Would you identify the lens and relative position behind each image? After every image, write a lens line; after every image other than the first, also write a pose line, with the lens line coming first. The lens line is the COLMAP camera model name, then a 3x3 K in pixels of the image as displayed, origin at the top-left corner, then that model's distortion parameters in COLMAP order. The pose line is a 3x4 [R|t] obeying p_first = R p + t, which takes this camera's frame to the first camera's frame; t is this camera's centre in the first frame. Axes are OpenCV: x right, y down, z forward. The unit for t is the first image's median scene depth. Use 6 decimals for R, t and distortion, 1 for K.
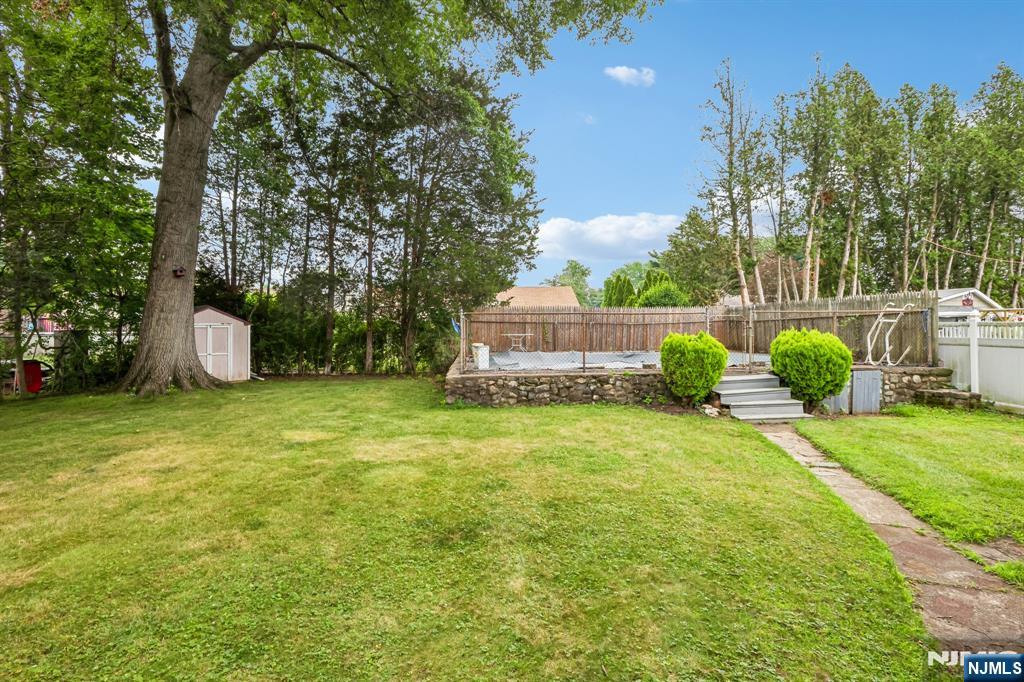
lens RADIAL K [[468.2, 0, 510.6], [0, 468.2, 336.9], [0, 0, 1]] dist [-0.013994, 0.000441]
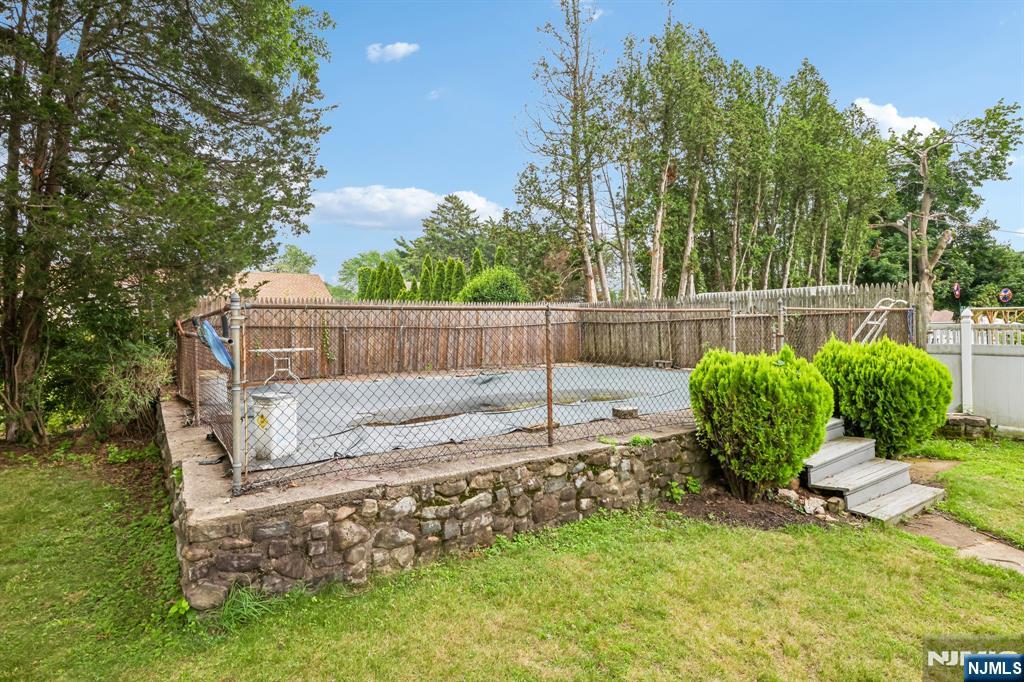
lens RADIAL K [[558.0, 0, 516.0], [0, 558.0, 333.5], [0, 0, 1]] dist [-0.019075, 0.005510]
pose [[0.870513, -0.013624, 0.491958, -0.076856], [0.019747, 0.999779, -0.007255, -0.015787], [-0.491750, 0.016030, 0.870589, 0.353202]]
